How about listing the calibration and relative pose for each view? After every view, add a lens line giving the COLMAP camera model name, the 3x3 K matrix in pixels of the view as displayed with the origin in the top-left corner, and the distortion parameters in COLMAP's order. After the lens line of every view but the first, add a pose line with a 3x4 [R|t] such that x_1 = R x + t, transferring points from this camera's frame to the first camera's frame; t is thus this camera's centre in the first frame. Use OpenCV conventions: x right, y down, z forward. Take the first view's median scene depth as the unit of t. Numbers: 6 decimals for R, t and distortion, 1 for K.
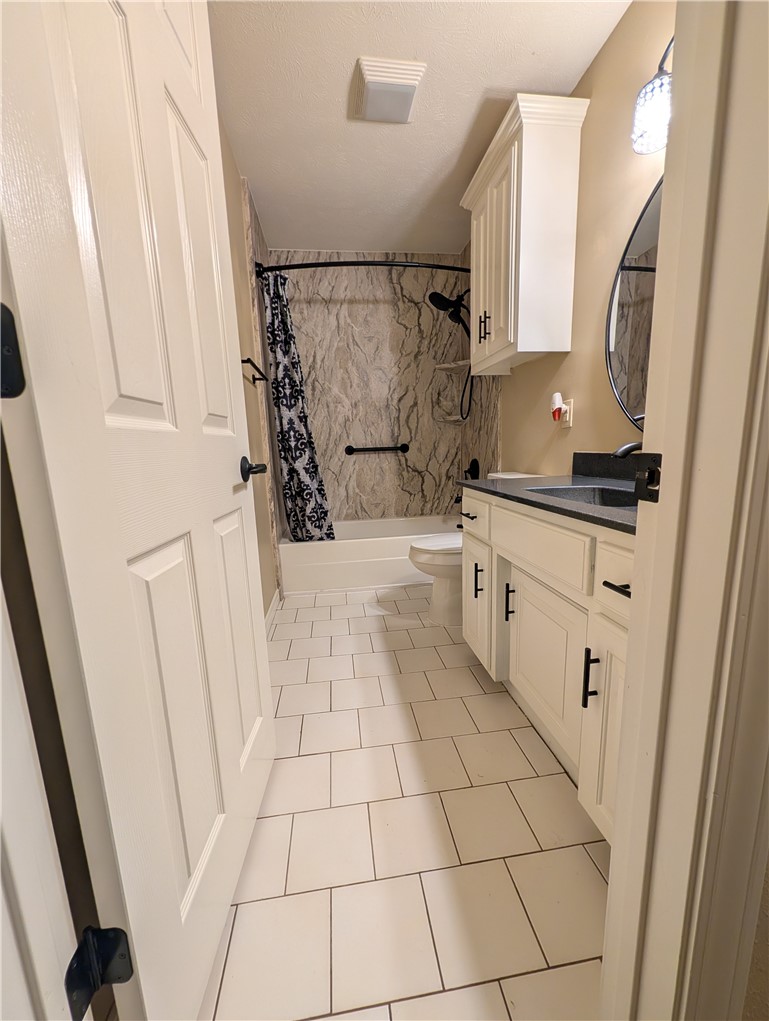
lens RADIAL K [[393.4, 0, 384.3], [0, 393.4, 514.1], [0, 0, 1]] dist [-0.000256, -0.000121]
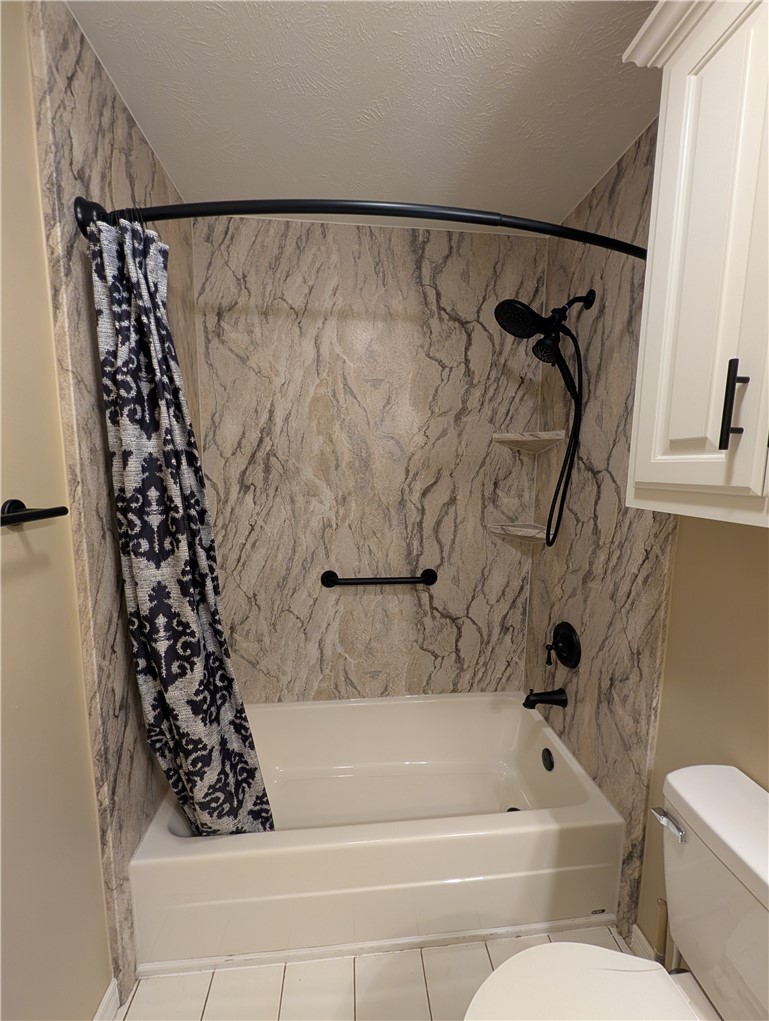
lens RADIAL K [[384.4, 0, 384.5], [0, 384.4, 510.5], [0, 0, 1]] dist [-0.001049, -0.000070]
pose [[0.998410, 0.048659, -0.028453, -0.000539], [-0.050030, 0.997513, -0.049637, -0.245067], [0.025967, 0.050982, 0.998362, 0.480149]]
